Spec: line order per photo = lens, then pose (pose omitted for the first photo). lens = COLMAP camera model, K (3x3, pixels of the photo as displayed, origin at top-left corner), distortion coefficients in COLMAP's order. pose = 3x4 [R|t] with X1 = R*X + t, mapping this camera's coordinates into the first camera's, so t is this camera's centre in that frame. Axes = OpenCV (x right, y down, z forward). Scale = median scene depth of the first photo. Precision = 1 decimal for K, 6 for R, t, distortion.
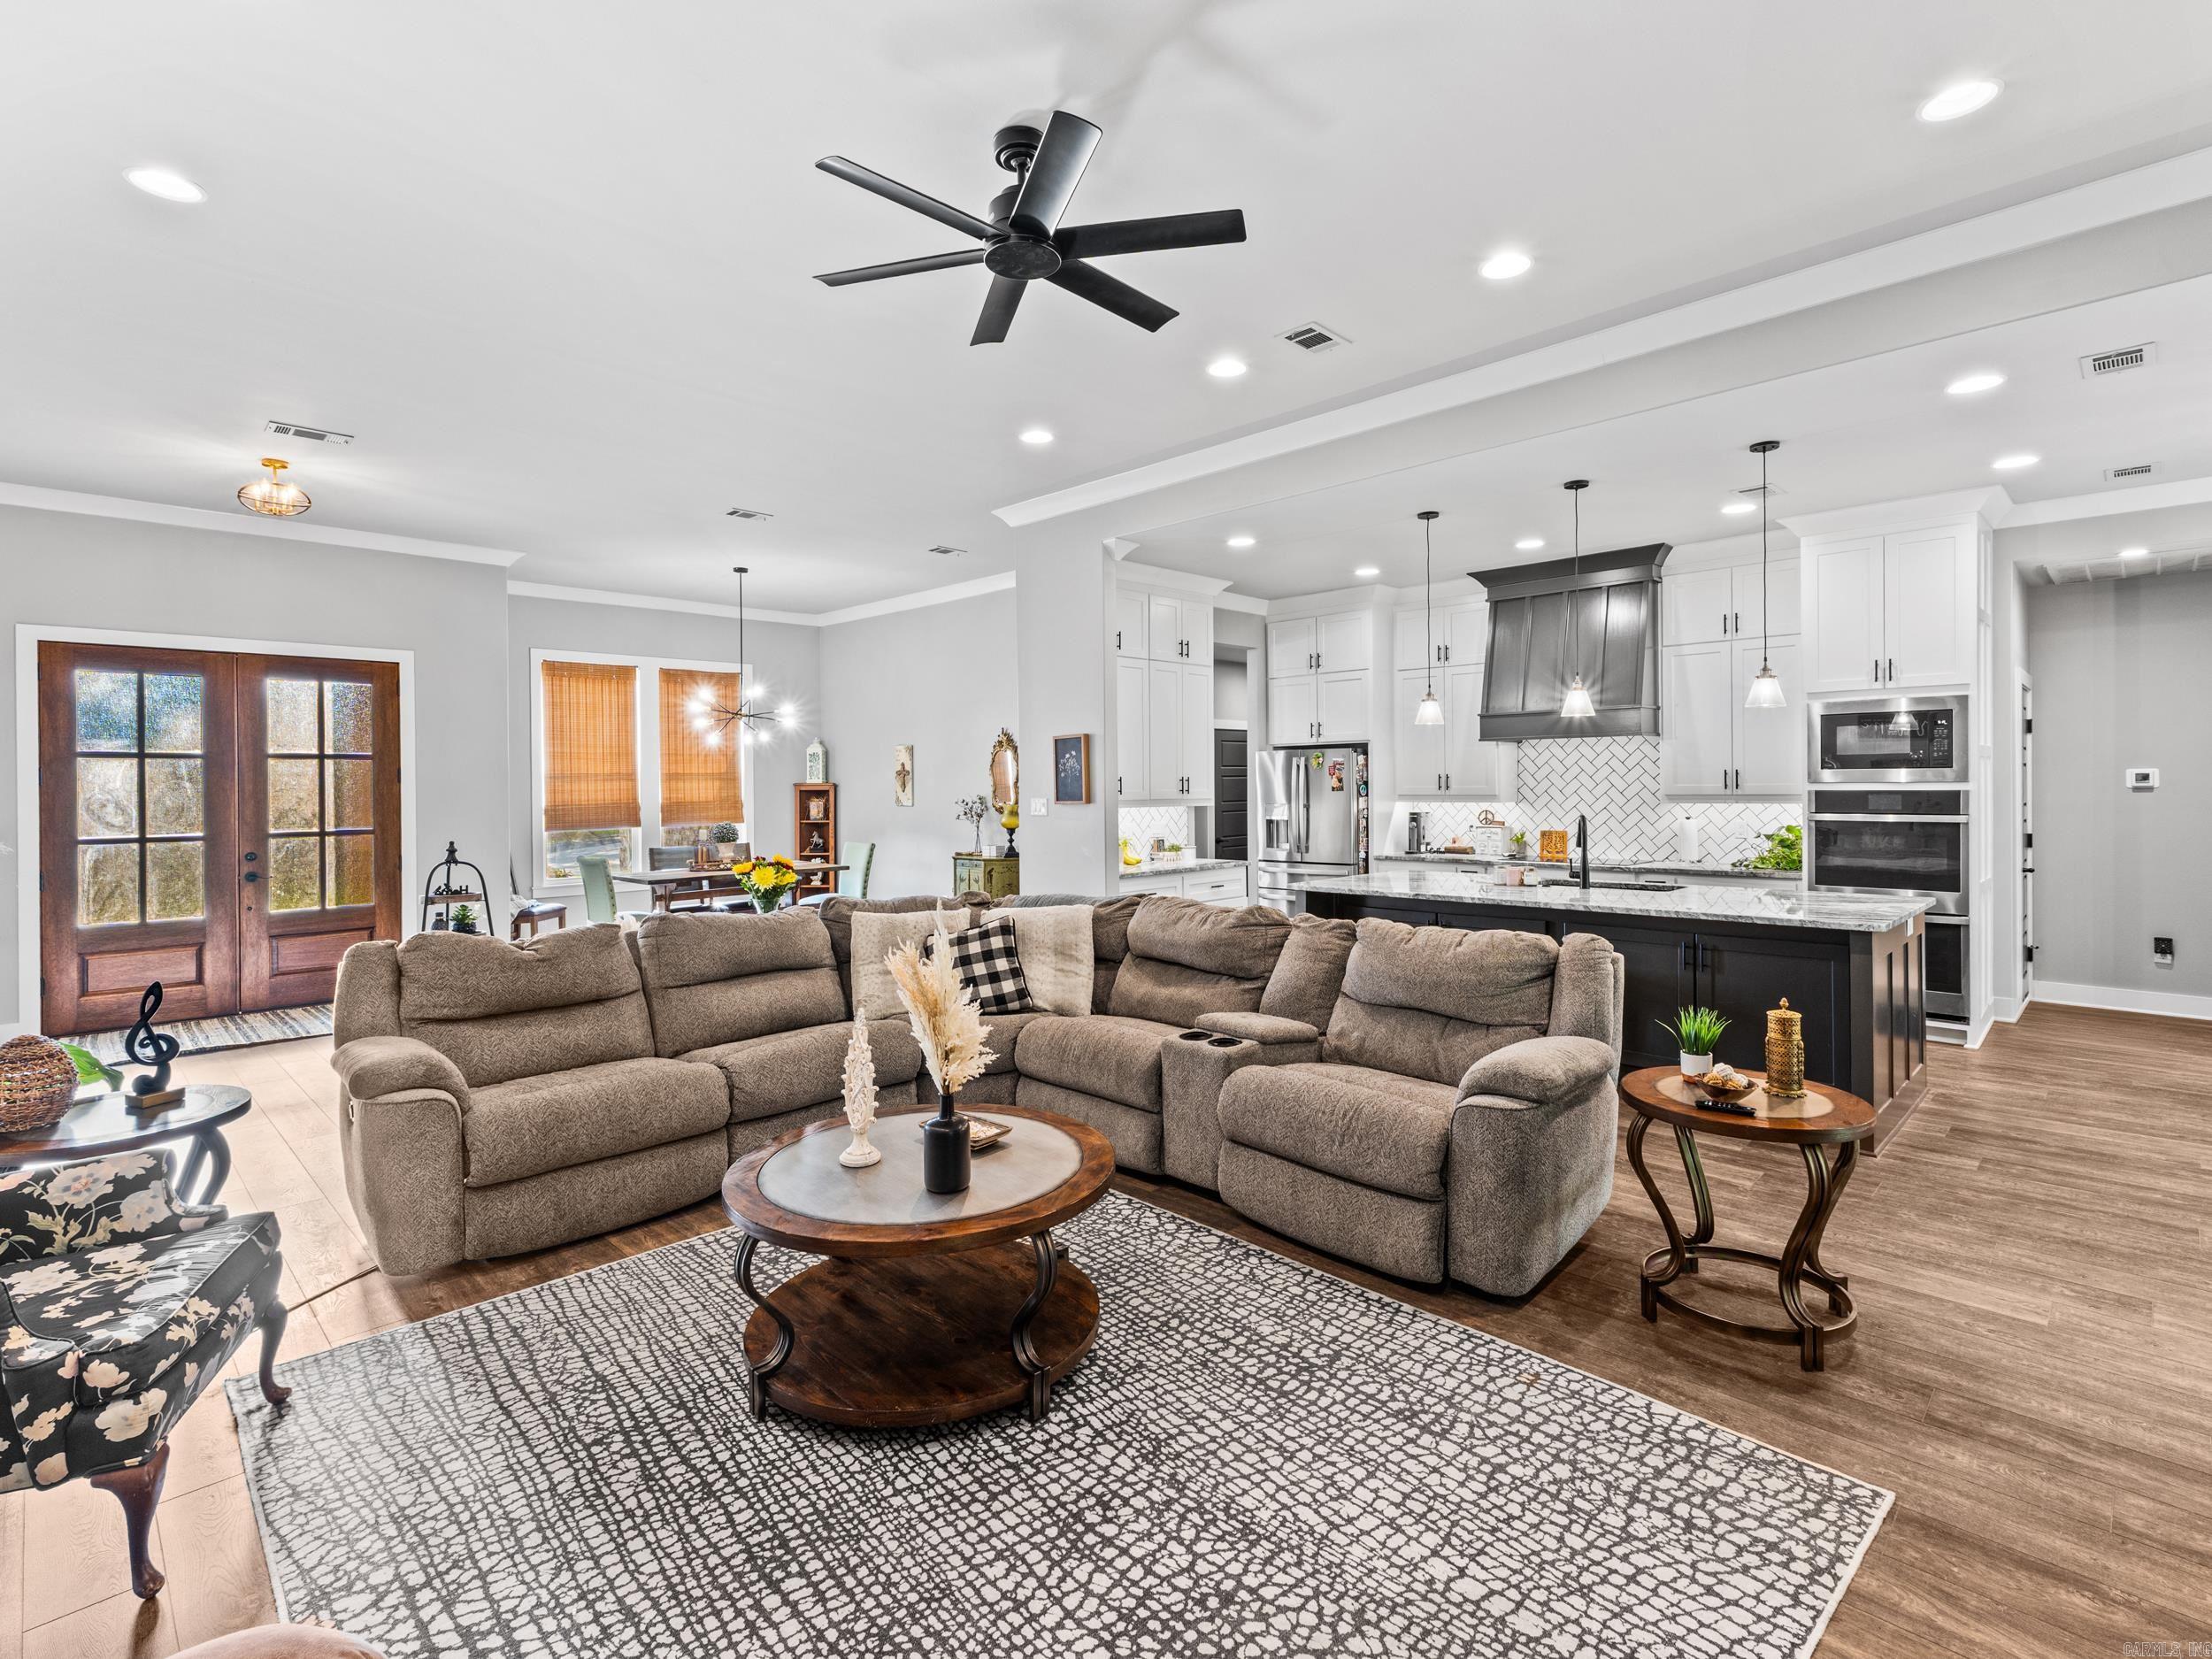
lens RADIAL K [[1065.6, 0, 1117.7], [0, 1065.6, 780.4], [0, 0, 1]] dist [0.002792, 0.000502]
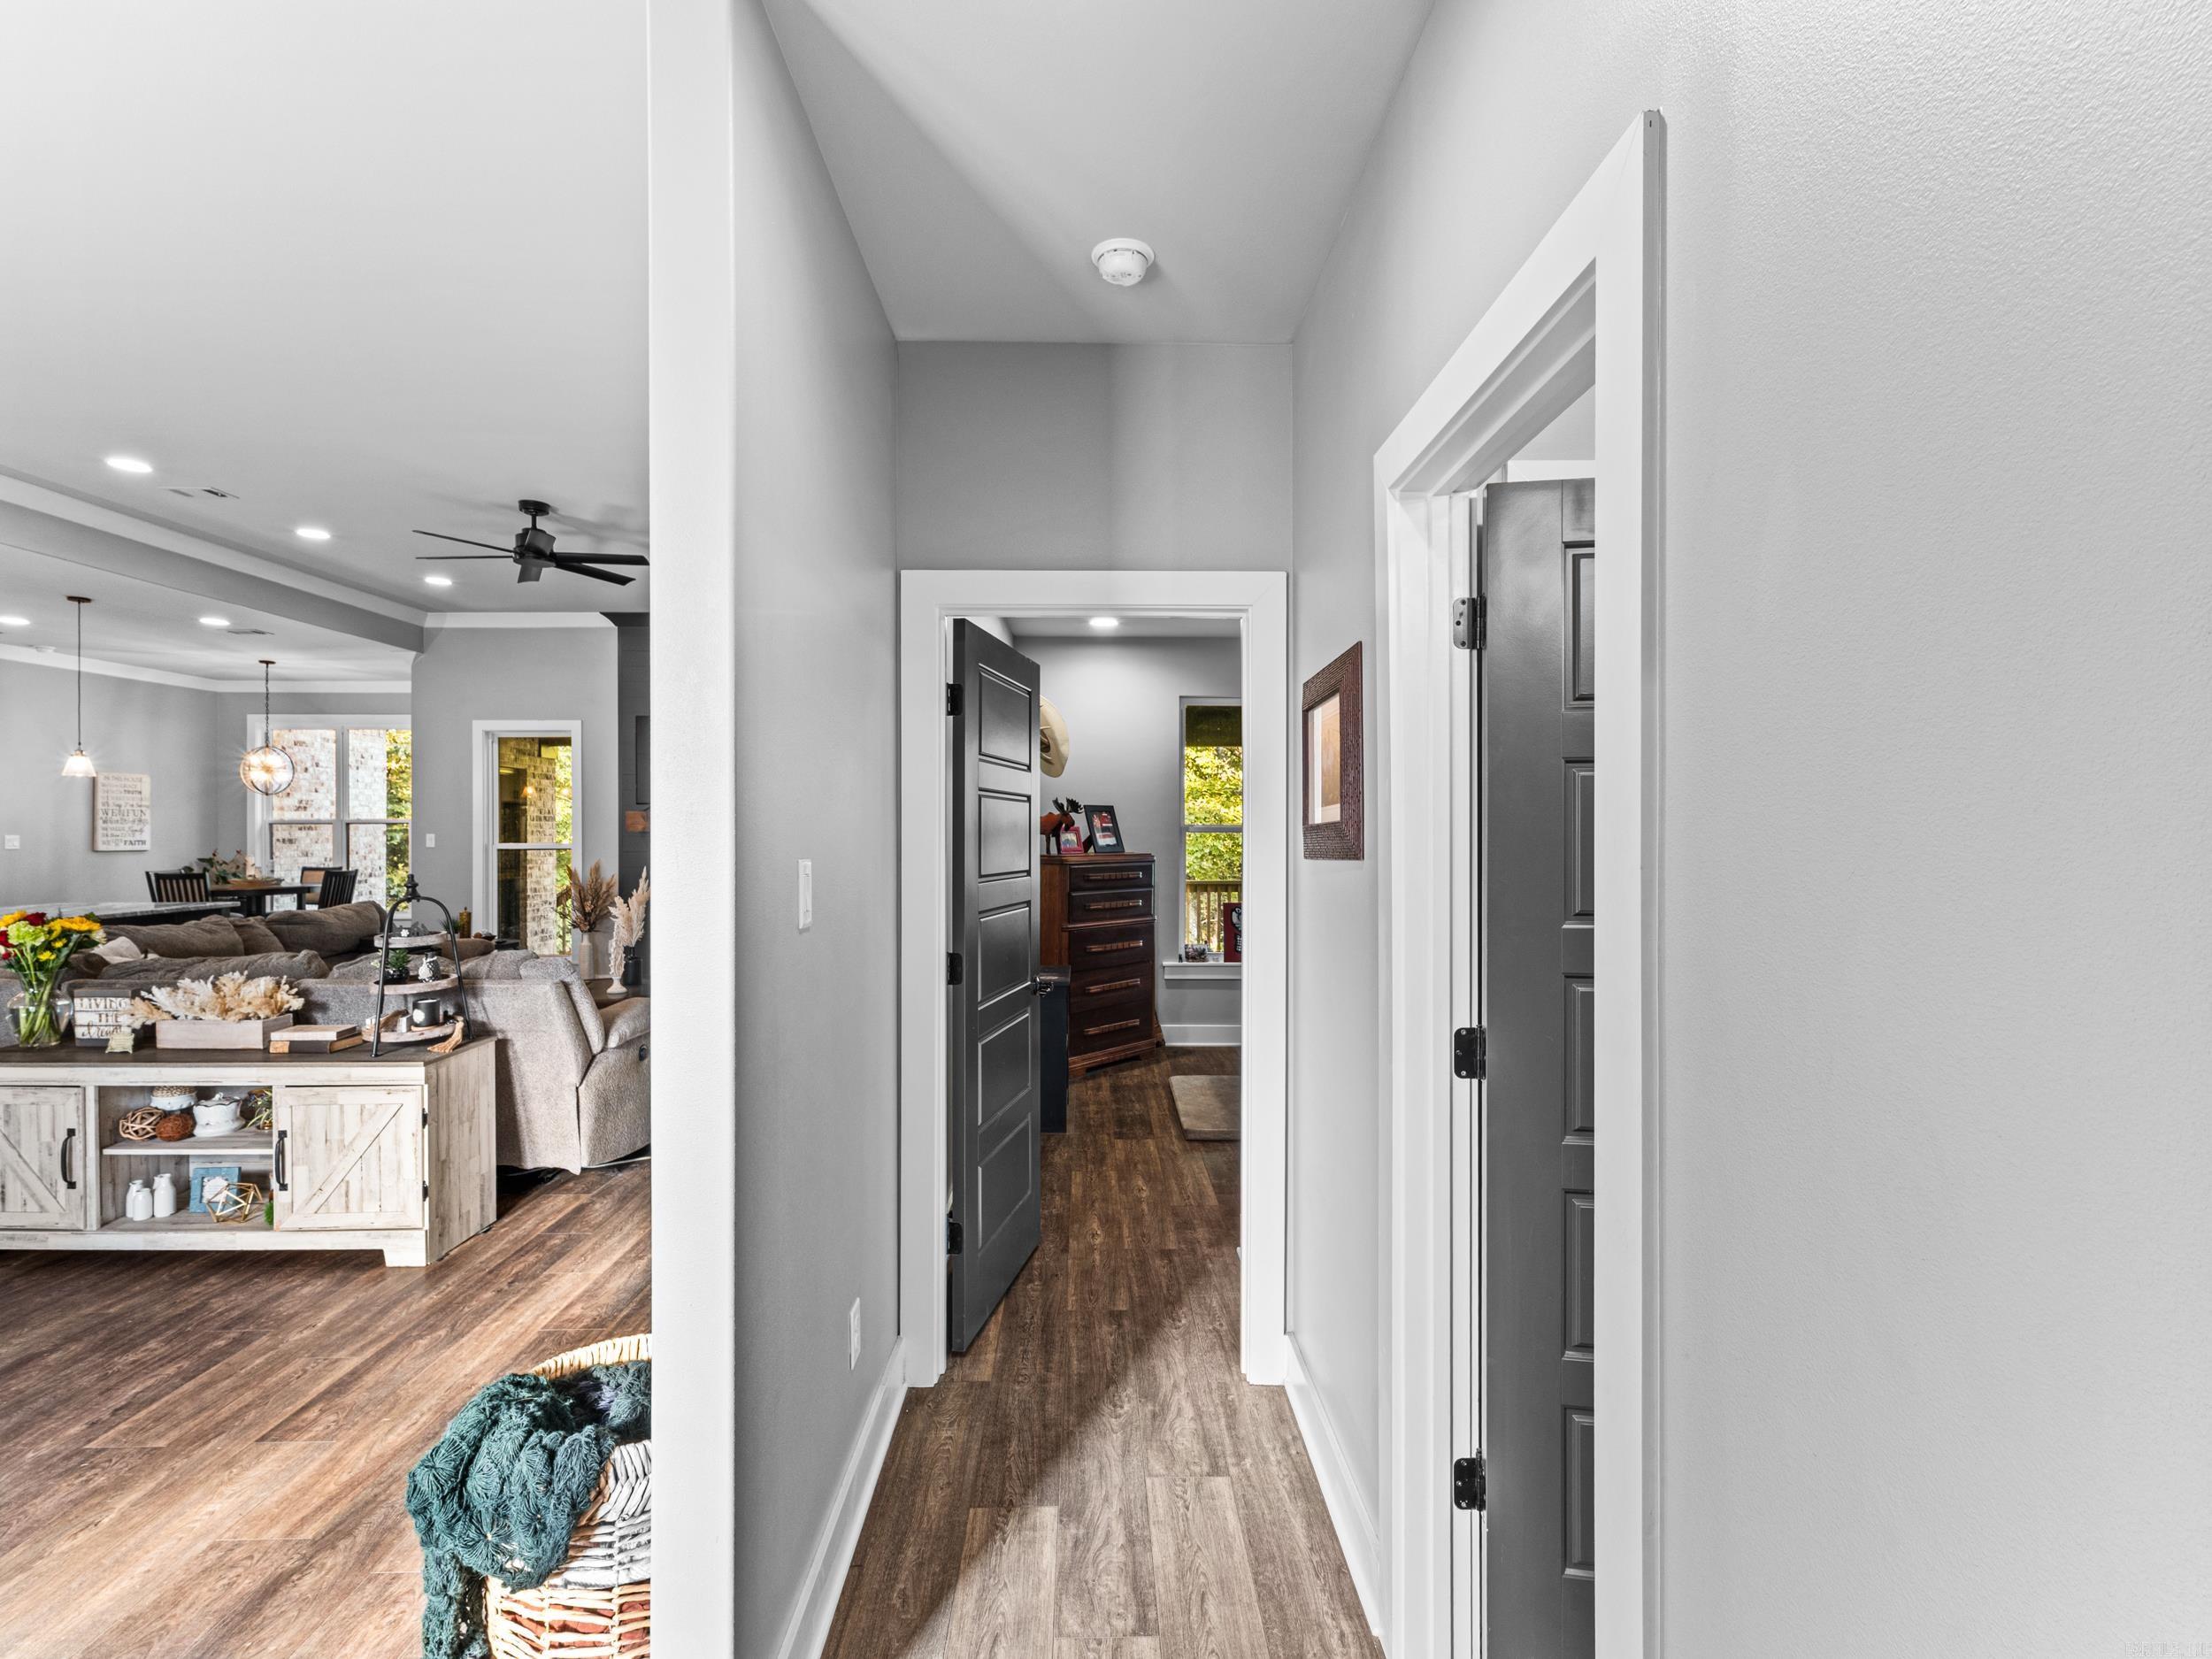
lens RADIAL K [[1035.8, 0, 1106.0], [0, 1035.8, 829.5], [0, 0, 1]] dist [0.007573, 0.000251]
pose [[-0.718534, 0.009661, 0.695424, -3.010389], [0.005329, 0.999951, -0.008385, 0.051608], [-0.695471, -0.002319, -0.718550, 2.241434]]
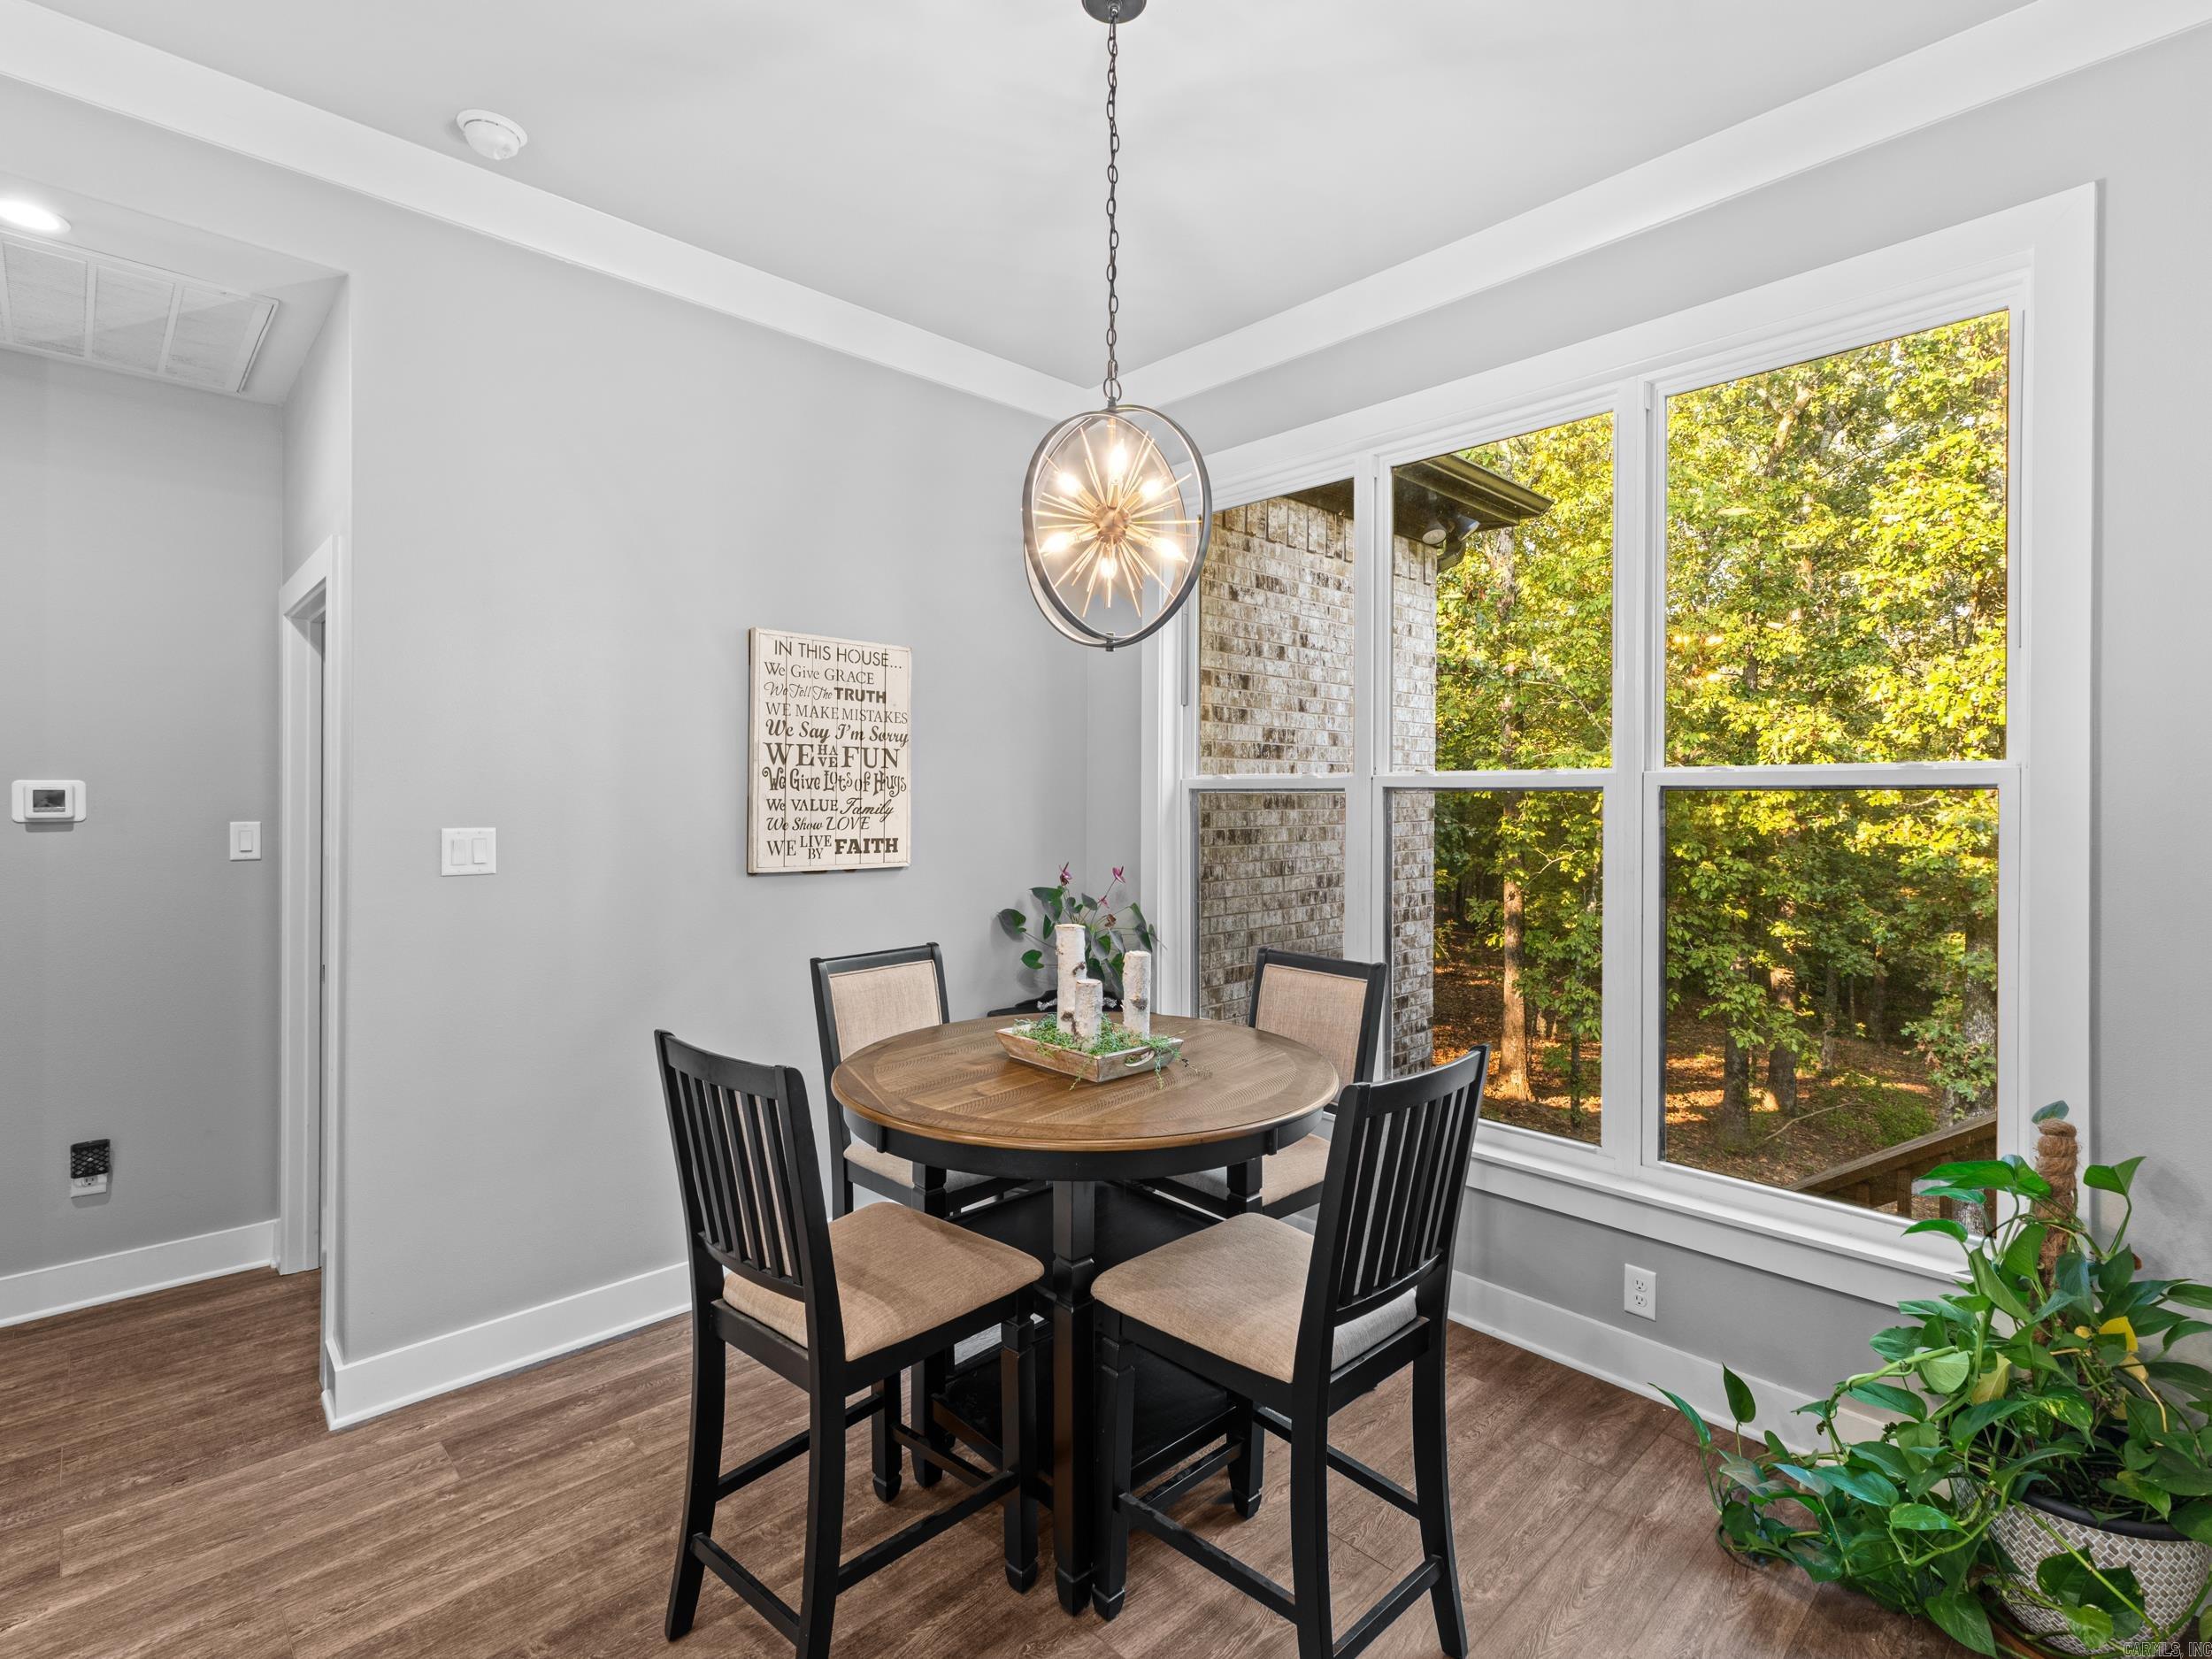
lens RADIAL K [[1086.8, 0, 1115.4], [0, 1086.8, 808.0], [0, 0, 1]] dist [0.008277, -0.000074]
pose [[0.019664, -0.000992, 0.999806, 1.447586], [-0.009135, 0.999958, 0.001172, -0.010448], [-0.999765, -0.009156, 0.019654, 1.549599]]
